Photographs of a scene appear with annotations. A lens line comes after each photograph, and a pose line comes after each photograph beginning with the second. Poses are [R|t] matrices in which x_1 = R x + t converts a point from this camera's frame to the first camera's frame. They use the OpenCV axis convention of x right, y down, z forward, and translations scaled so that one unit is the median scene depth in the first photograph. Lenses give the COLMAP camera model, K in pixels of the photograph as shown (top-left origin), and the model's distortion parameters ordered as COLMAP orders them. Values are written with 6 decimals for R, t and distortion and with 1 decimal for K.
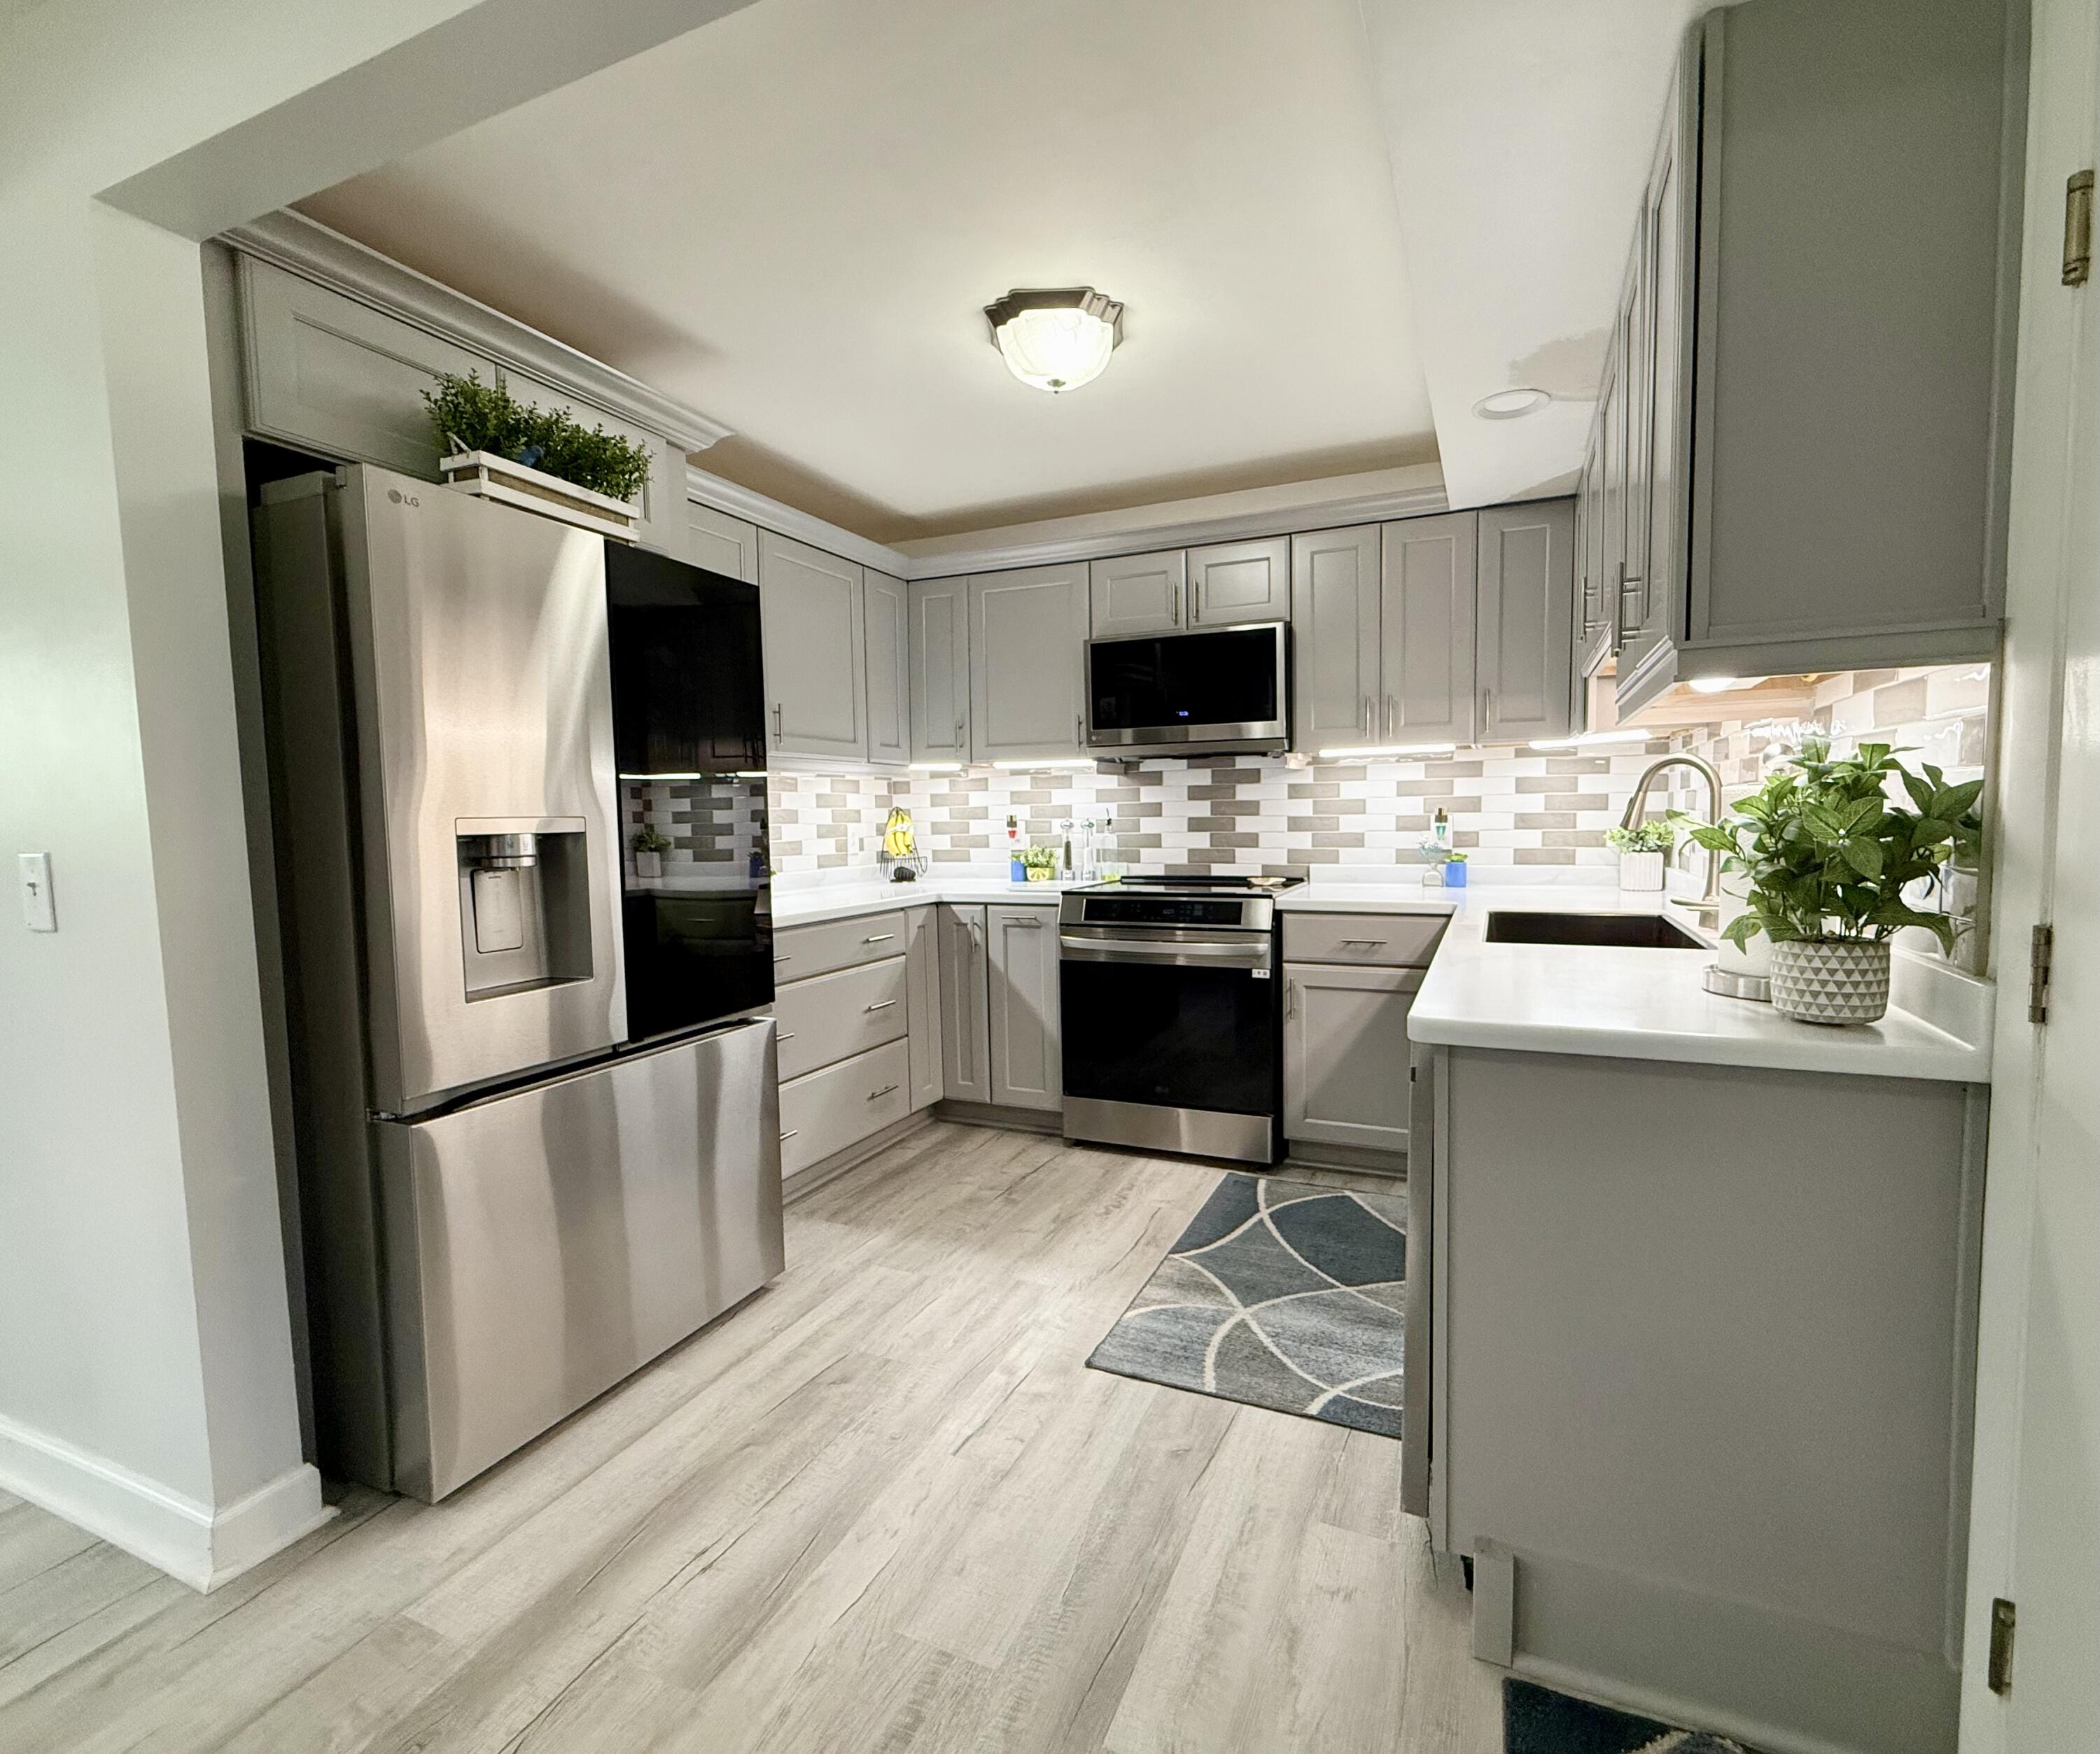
lens RADIAL K [[969.1, 0, 1098.4], [0, 969.1, 879.9], [0, 0, 1]] dist [-0.003944, 0.000271]
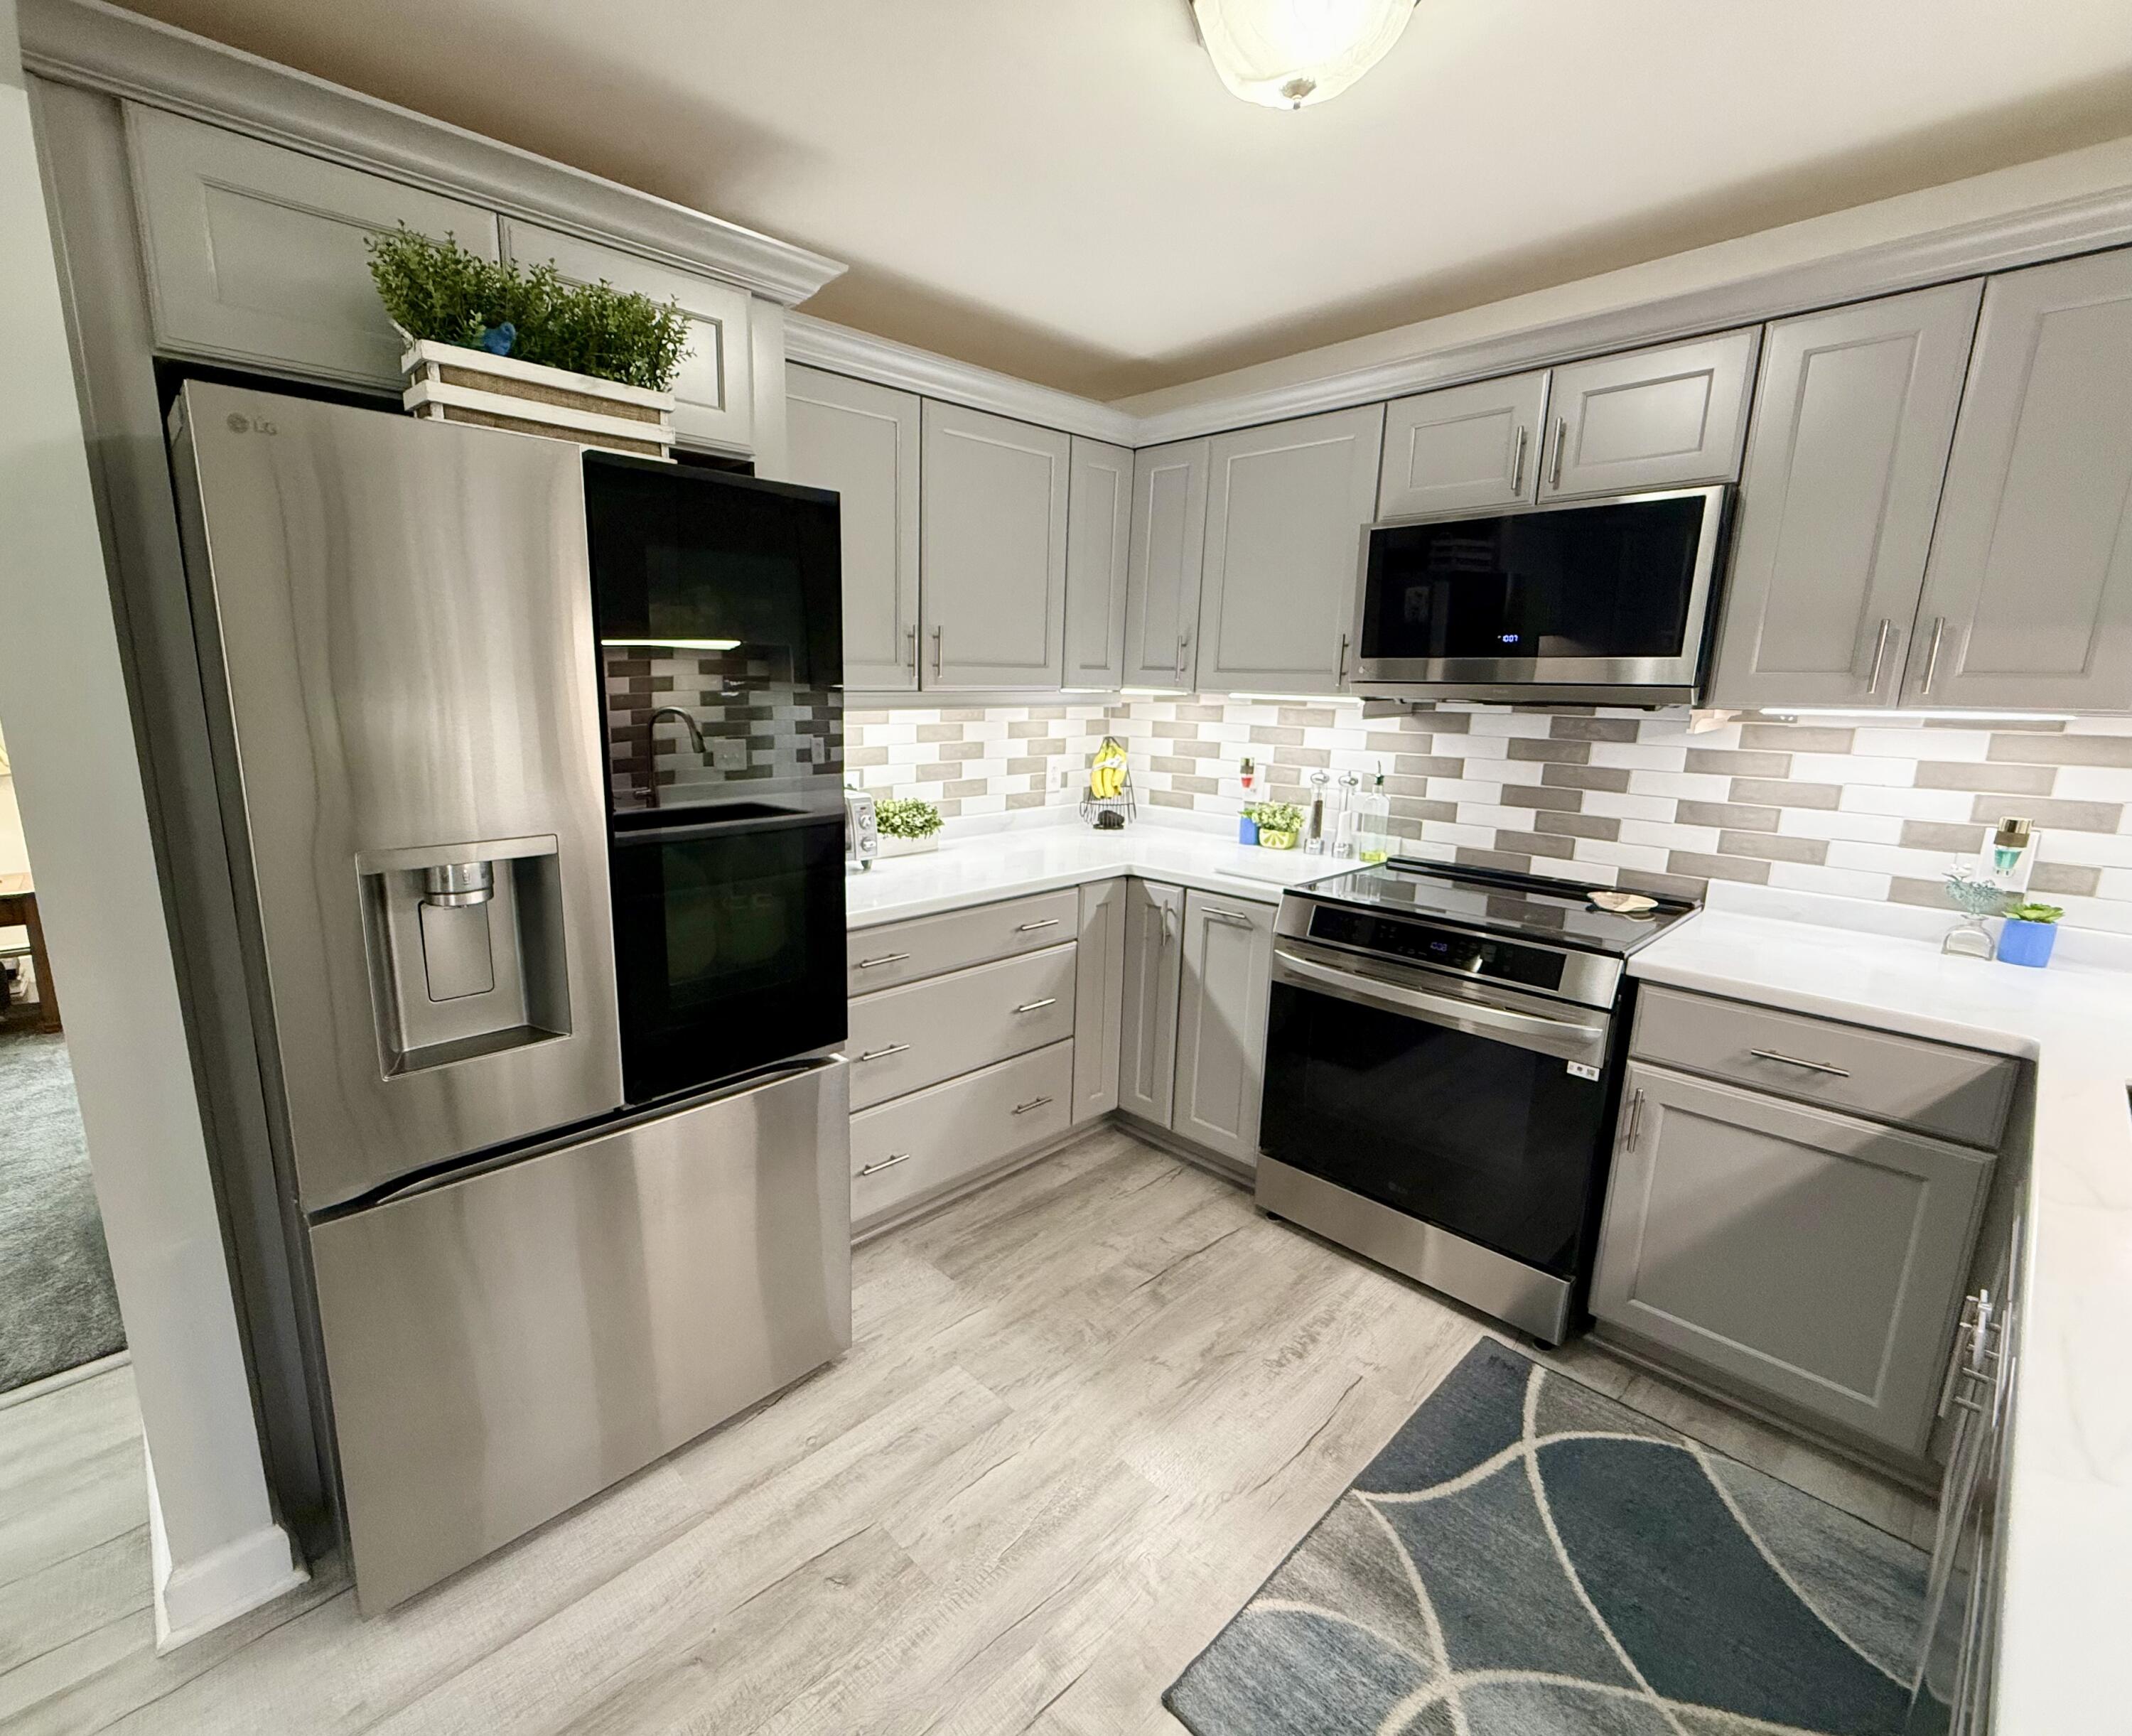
lens RADIAL K [[954.0, 0, 975.9], [0, 954.0, 869.7], [0, 0, 1]] dist [0.000507, -0.000448]
pose [[0.902332, 0.113297, -0.415885, 0.062852], [-0.055880, 0.987443, 0.147762, -0.121173], [0.427404, -0.110090, 0.897333, 0.331713]]
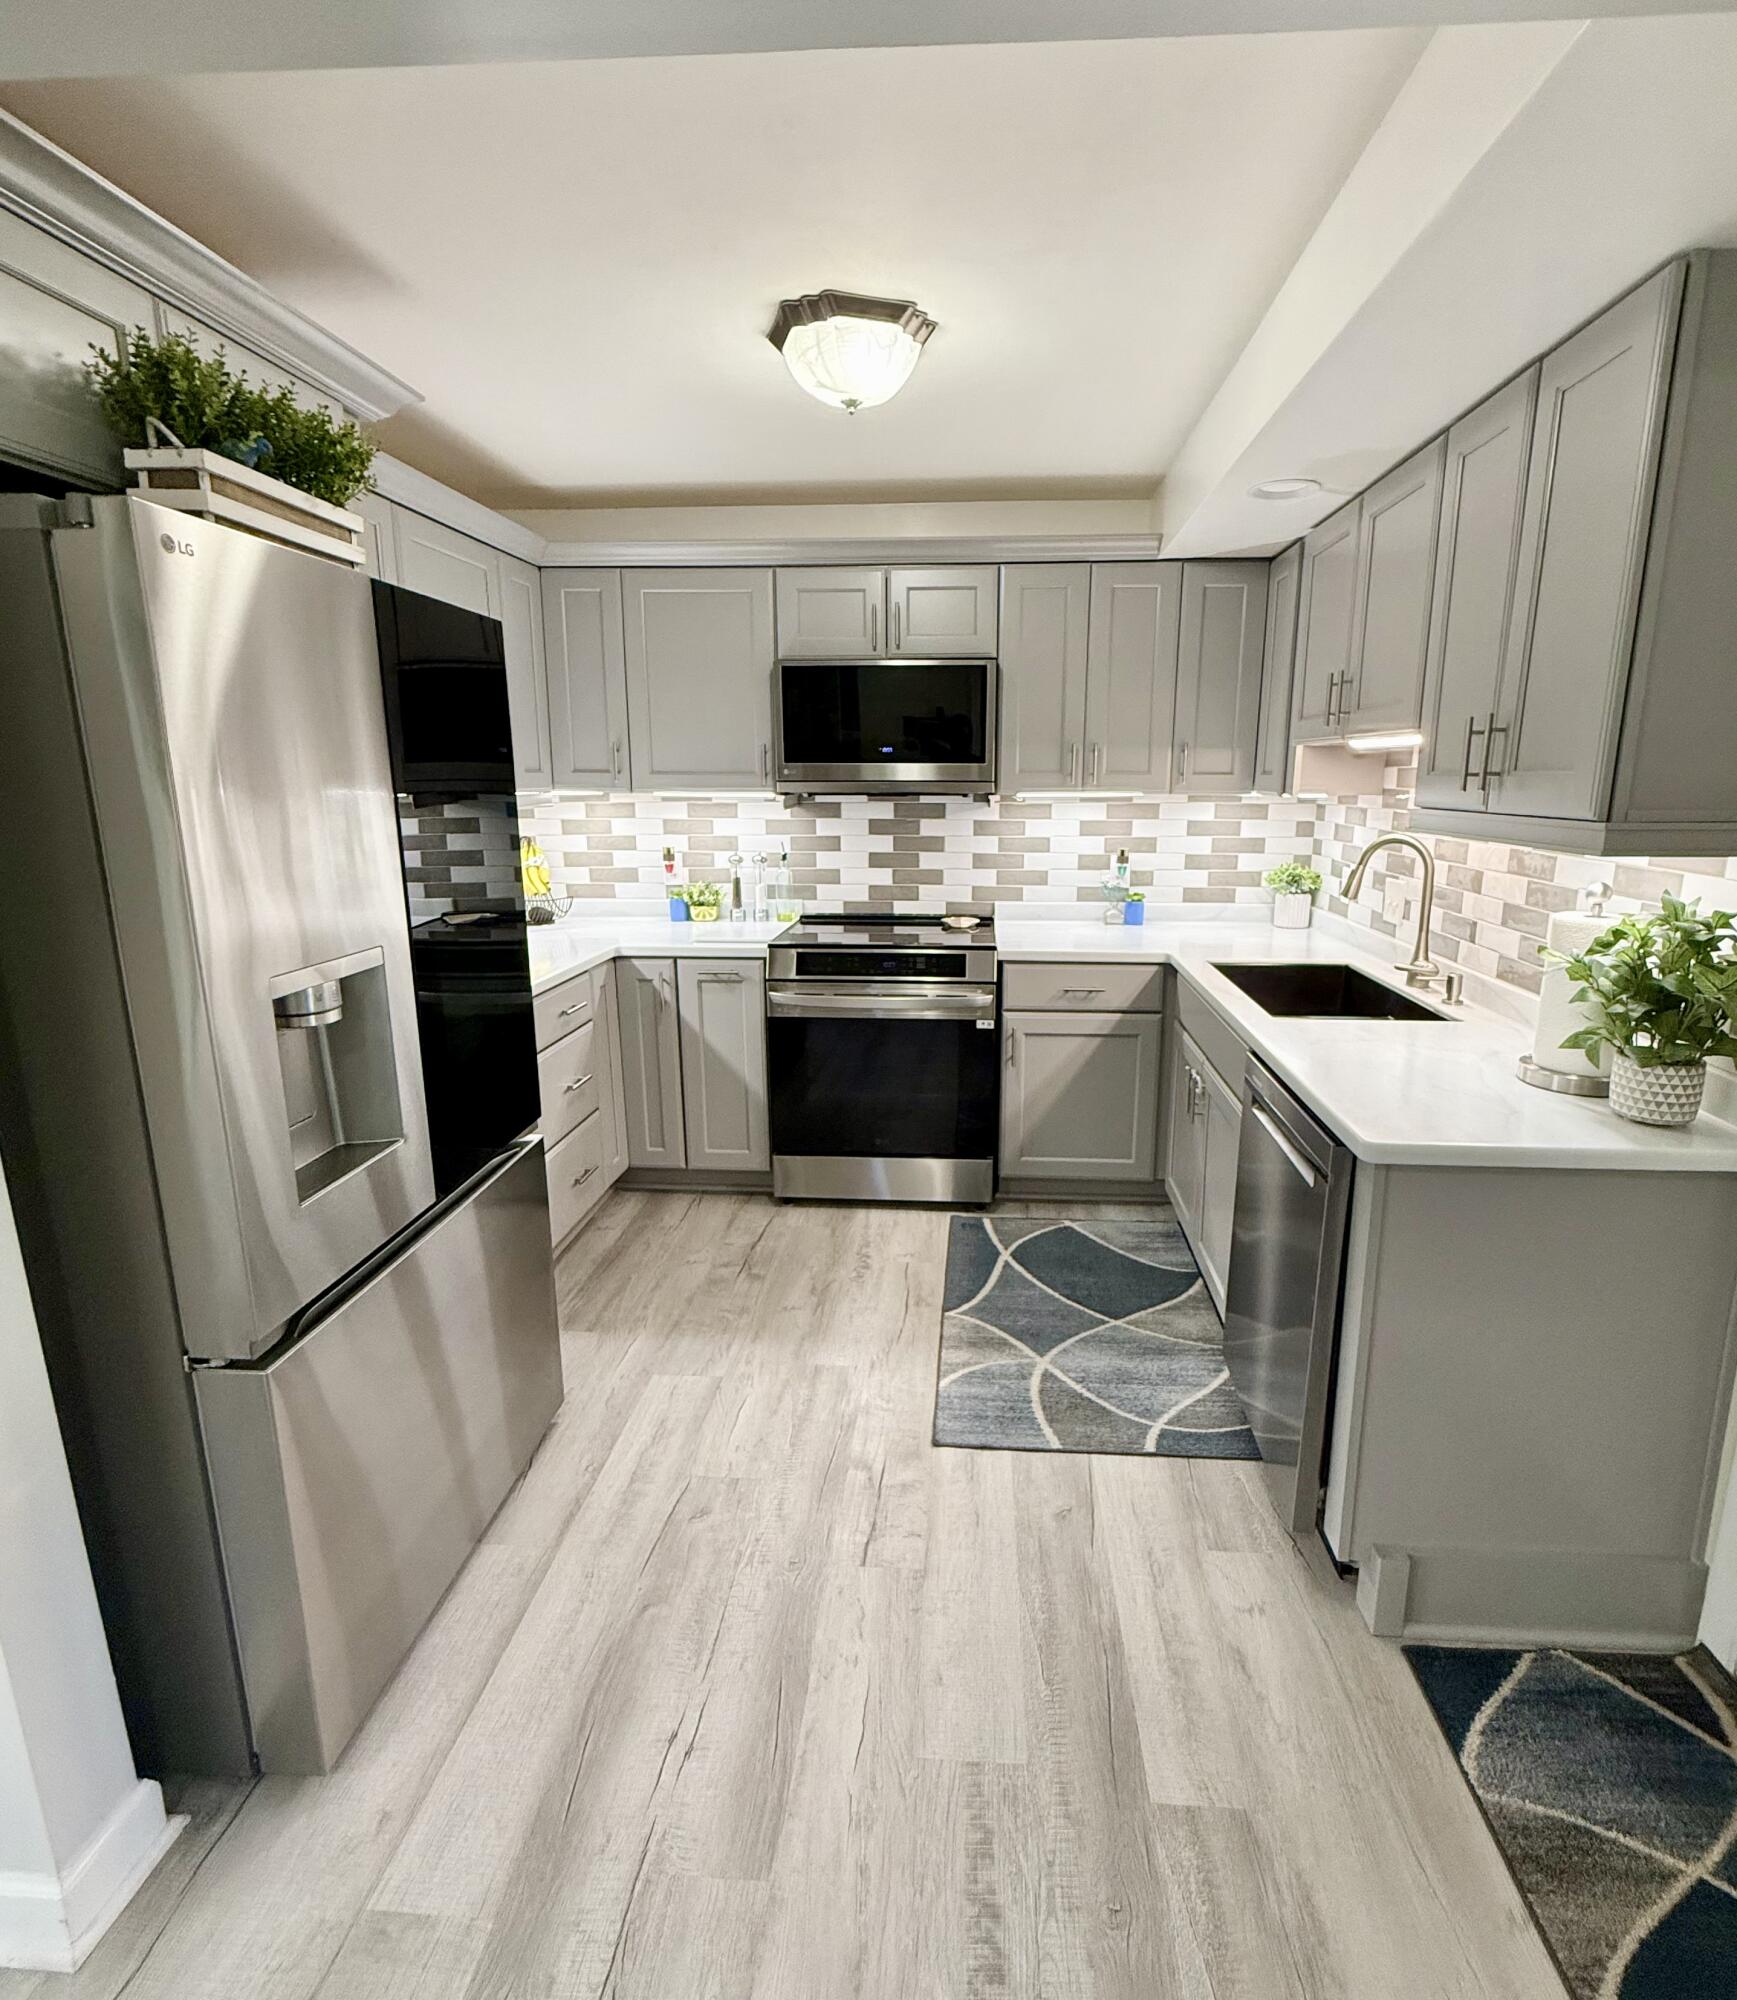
lens RADIAL K [[1007.3, 0, 924.8], [0, 1007.3, 989.8], [0, 0, 1]] dist [-0.004566, 0.000844]
pose [[0.942296, -0.053053, 0.330551, -0.277474], [0.005547, 0.989703, 0.143032, -0.104768], [-0.334735, -0.132945, 0.932887, 0.052635]]
